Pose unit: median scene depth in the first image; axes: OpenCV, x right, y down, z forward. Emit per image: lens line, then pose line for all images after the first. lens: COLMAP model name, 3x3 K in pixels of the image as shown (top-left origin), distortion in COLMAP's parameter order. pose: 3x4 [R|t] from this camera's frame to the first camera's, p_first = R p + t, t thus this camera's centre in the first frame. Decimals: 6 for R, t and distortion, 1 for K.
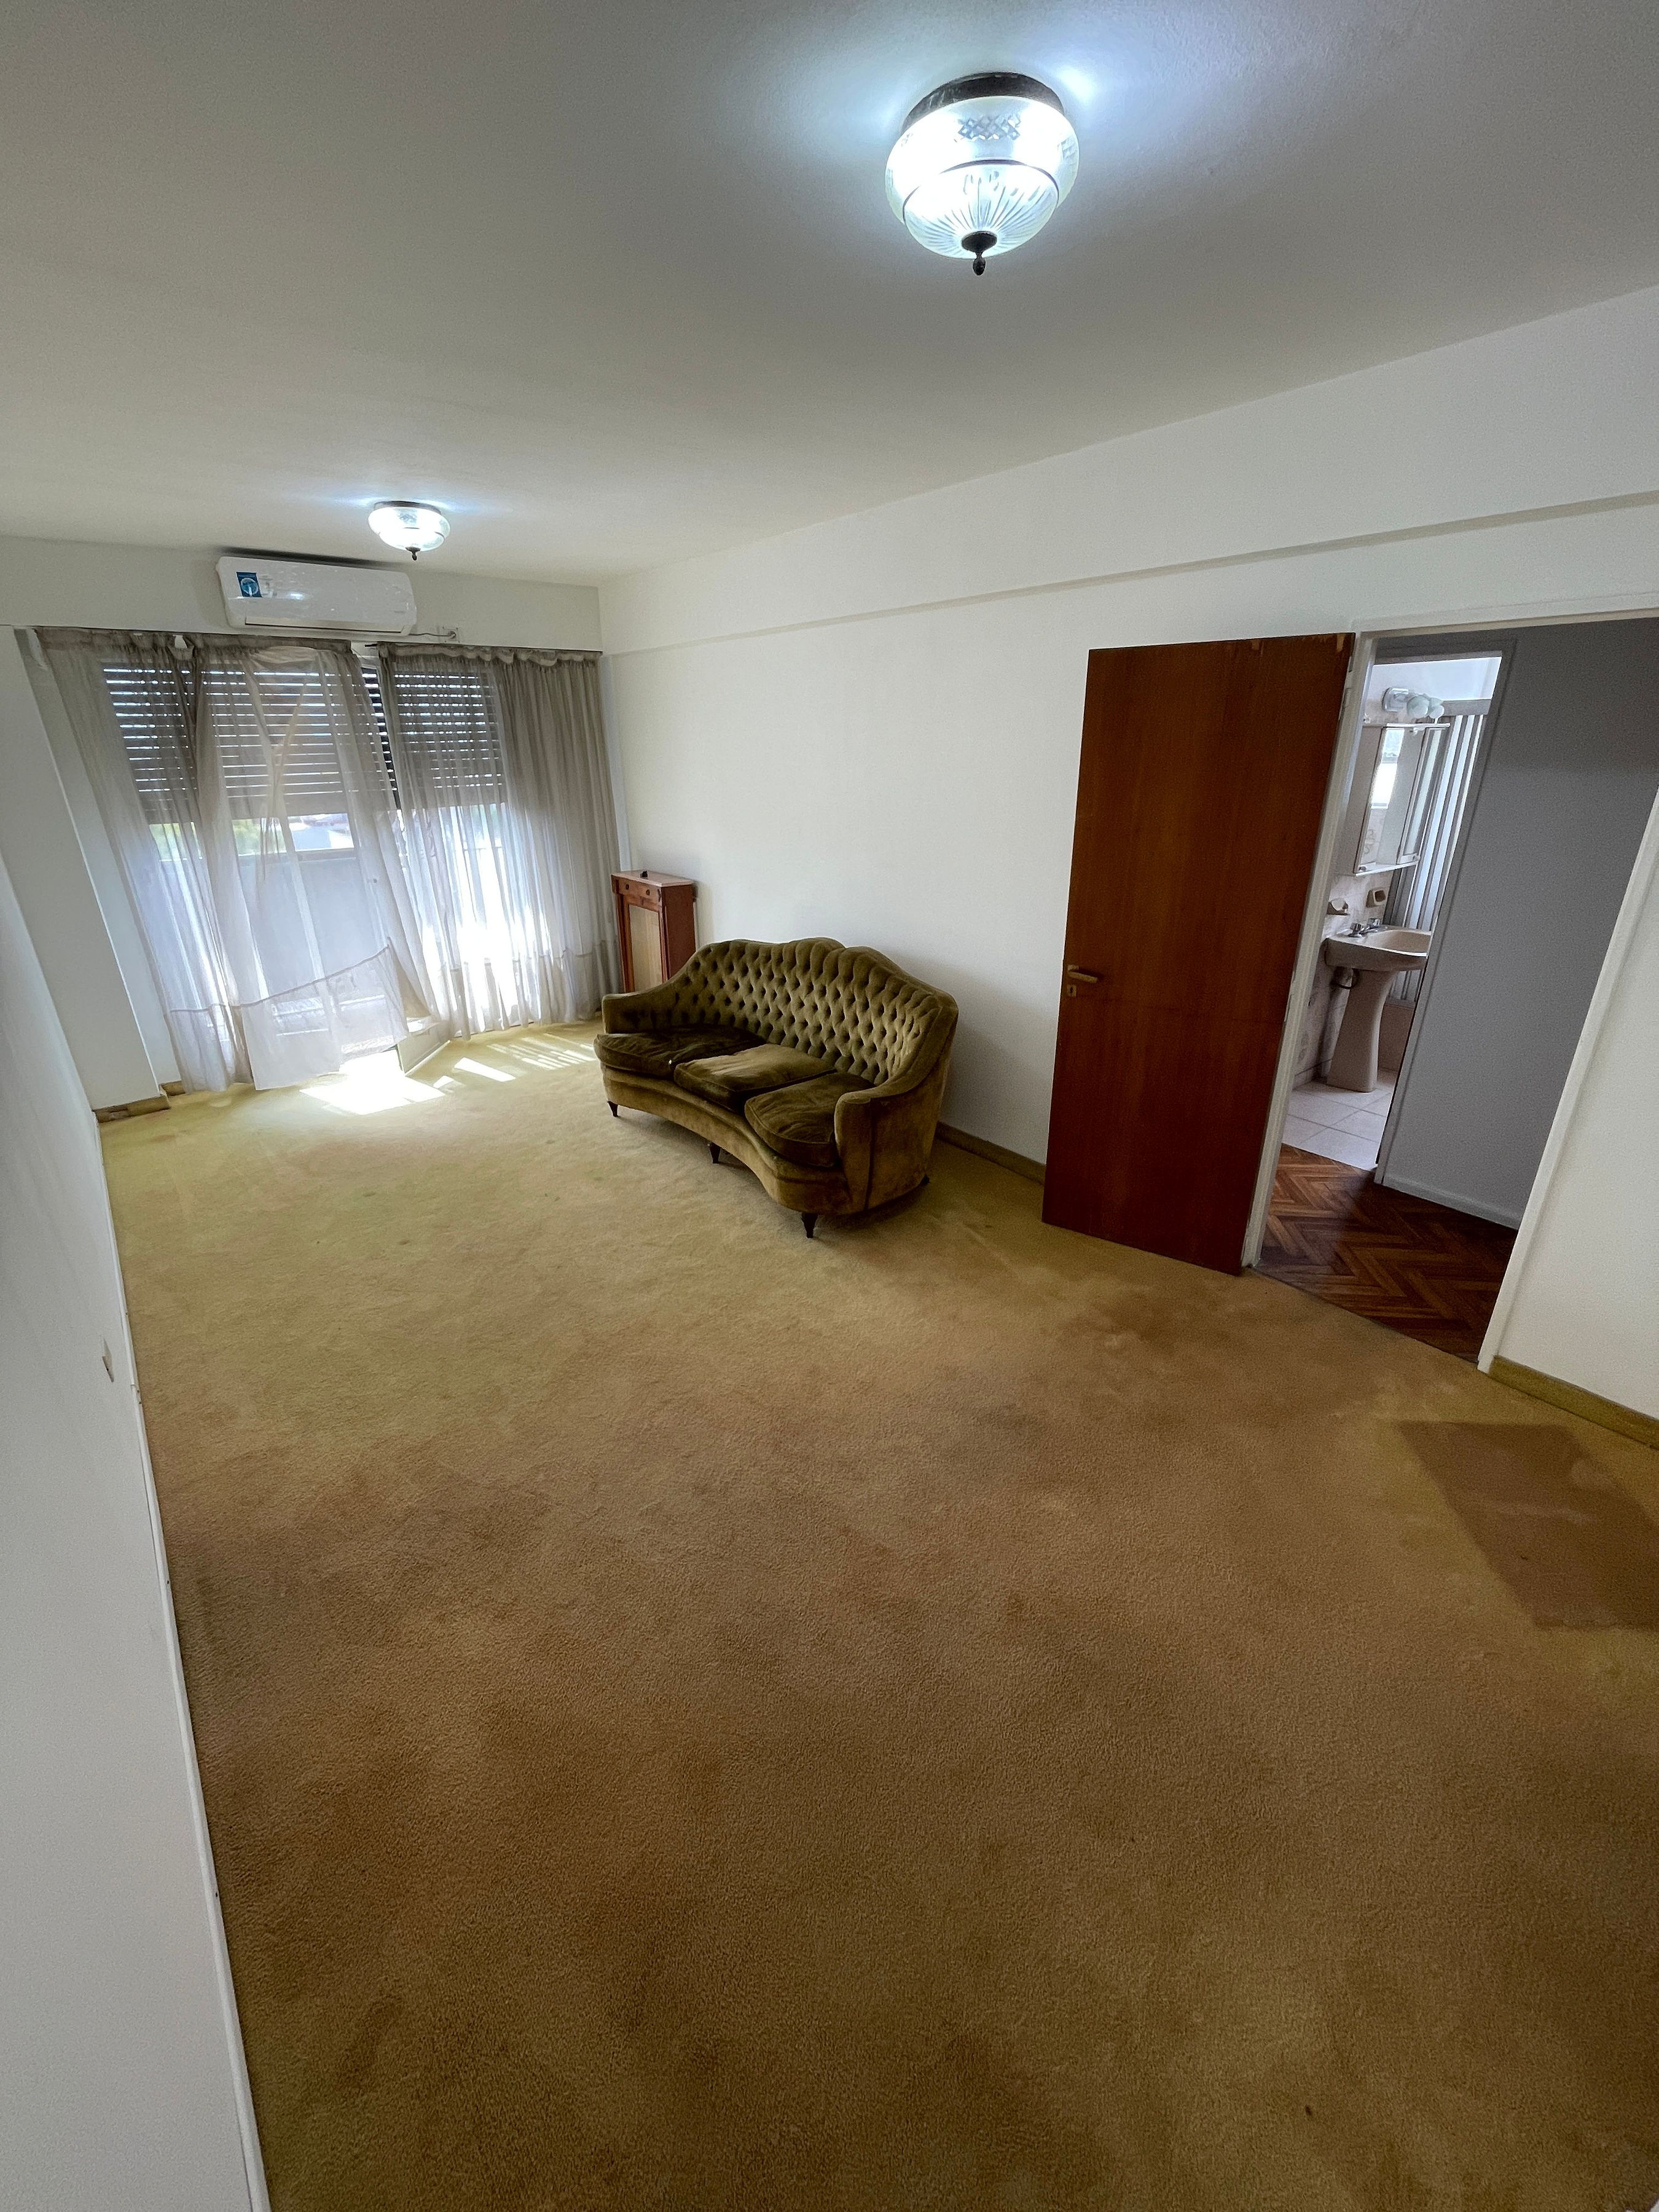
lens RADIAL K [[895.1, 0, 835.6], [0, 895.1, 1105.0], [0, 0, 1]] dist [-0.003012, -0.000108]
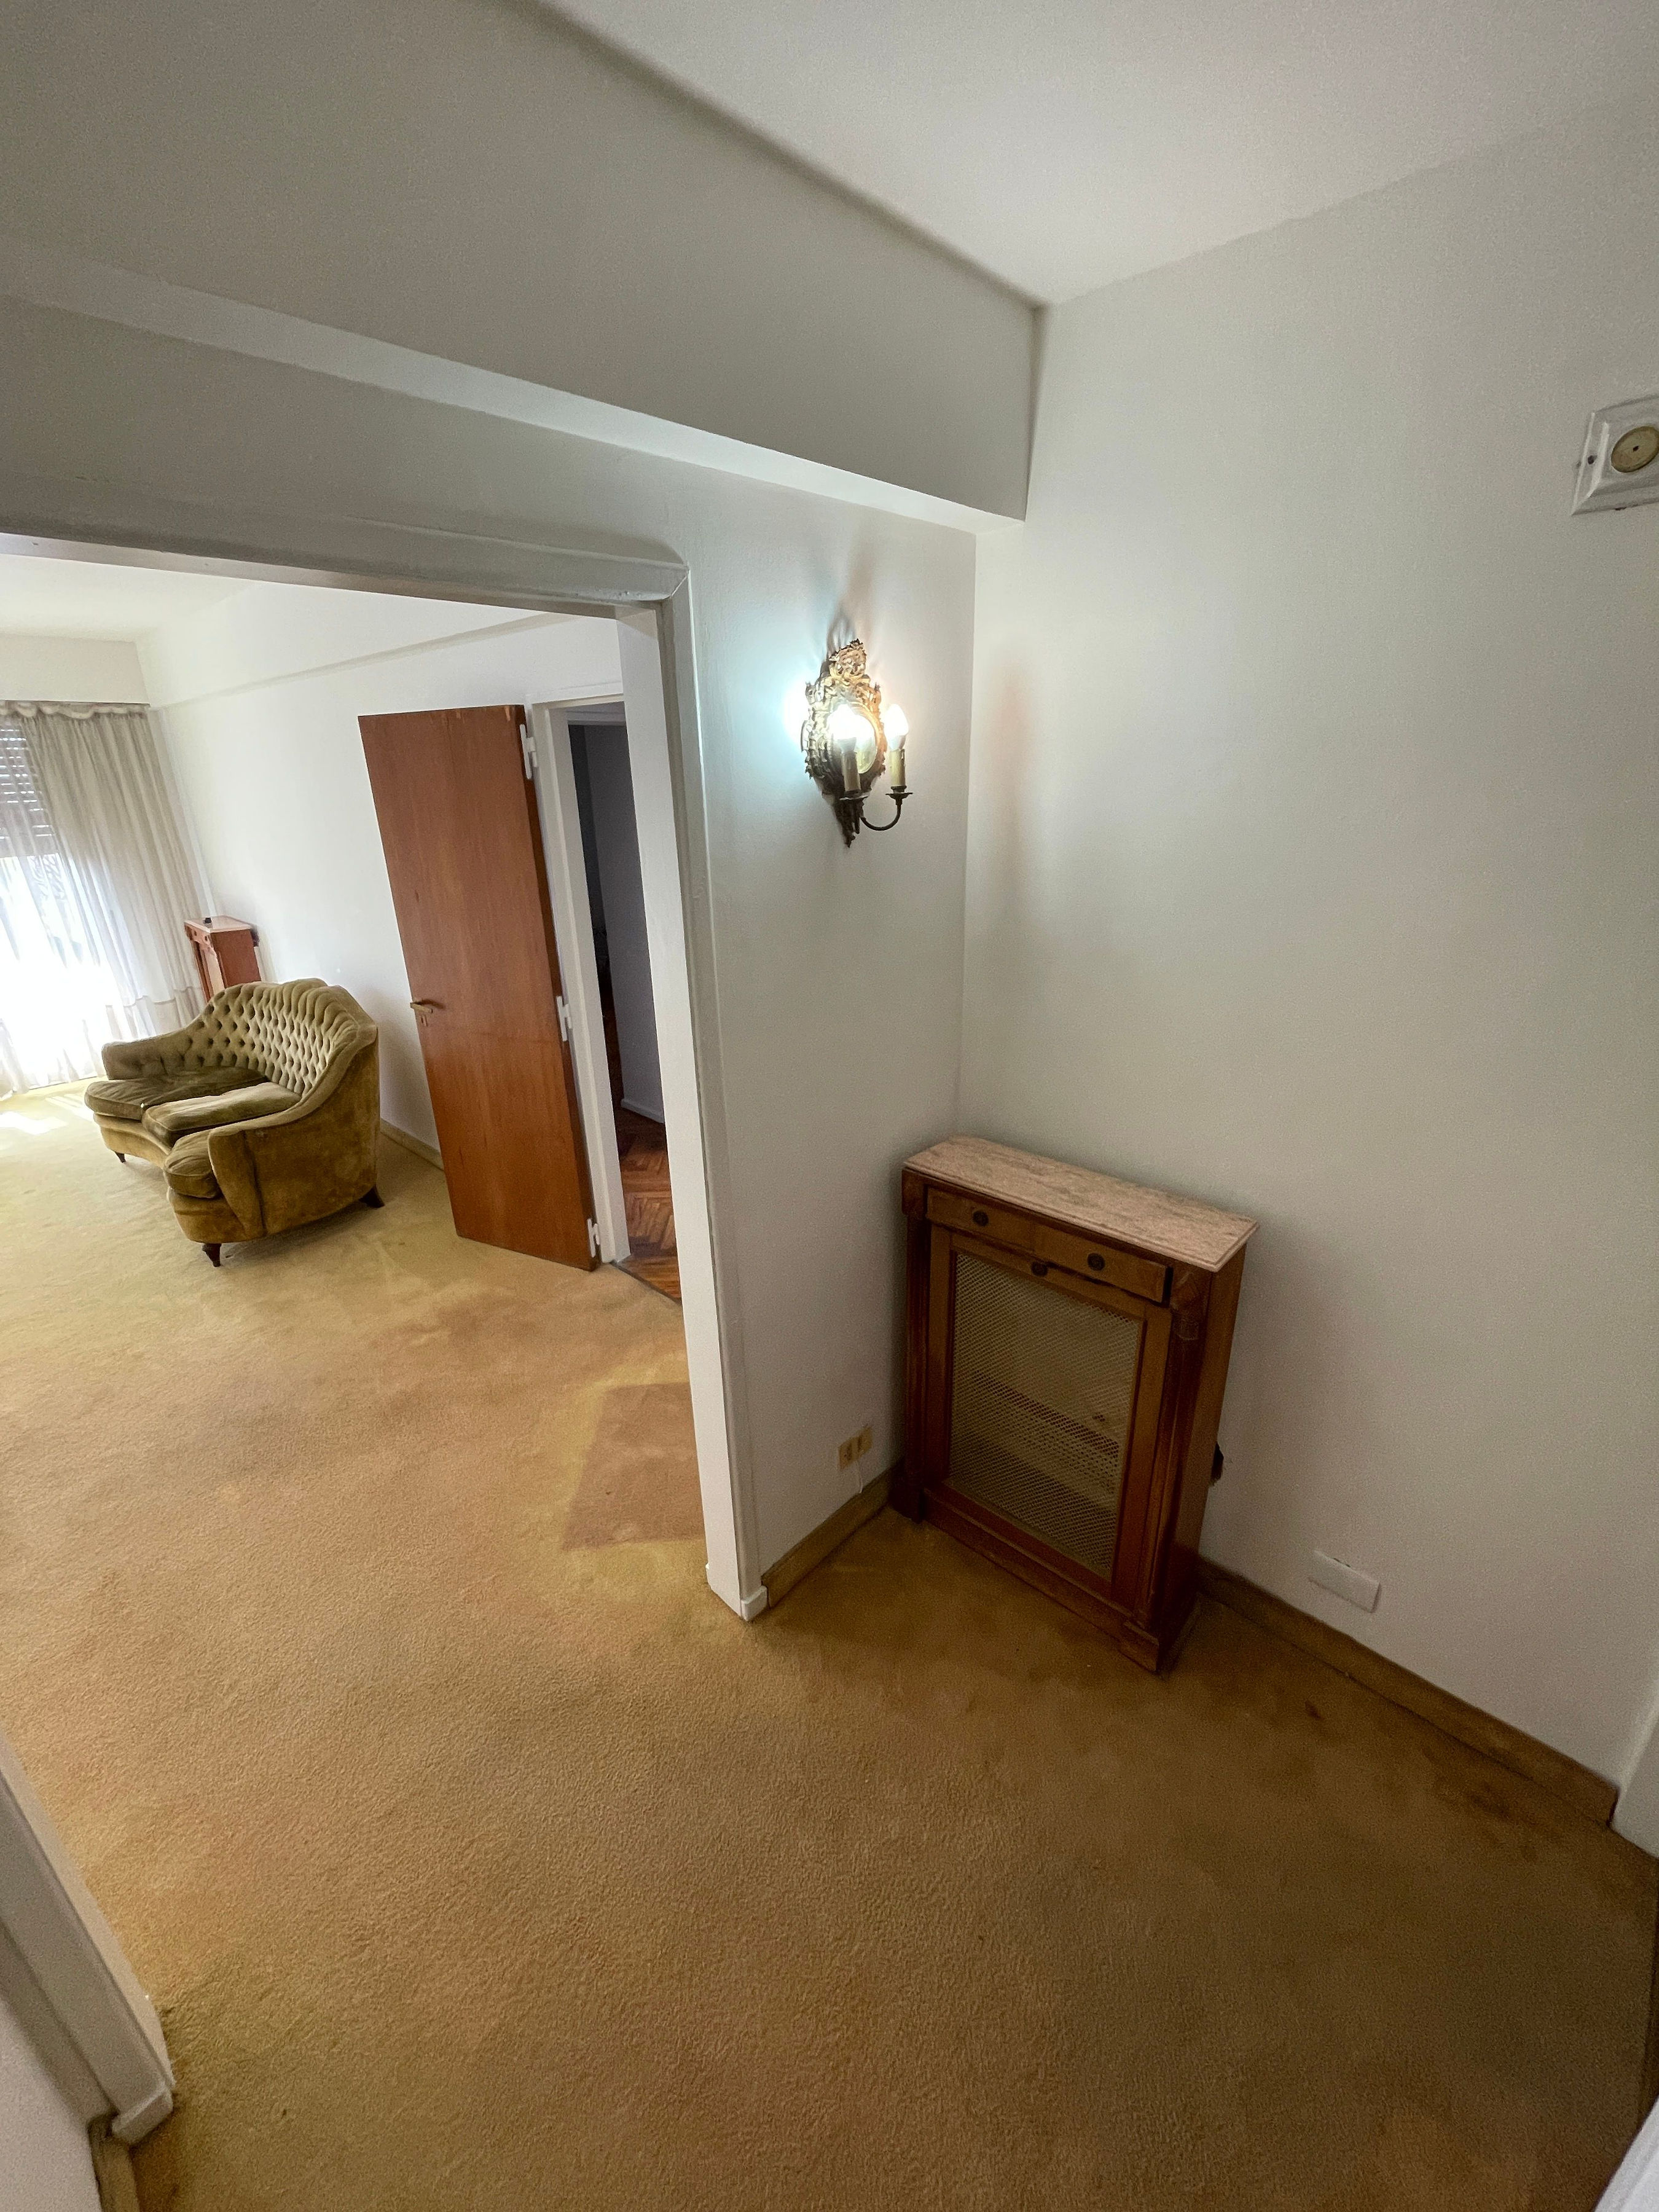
lens RADIAL K [[895.1, 0, 835.6], [0, 895.1, 1105.0], [0, 0, 1]] dist [-0.003012, -0.000108]
pose [[0.990926, -0.055001, 0.122640, 0.443897], [0.058958, 0.997843, -0.028869, 0.025713], [-0.120788, 0.035837, 0.992031, -0.098664]]
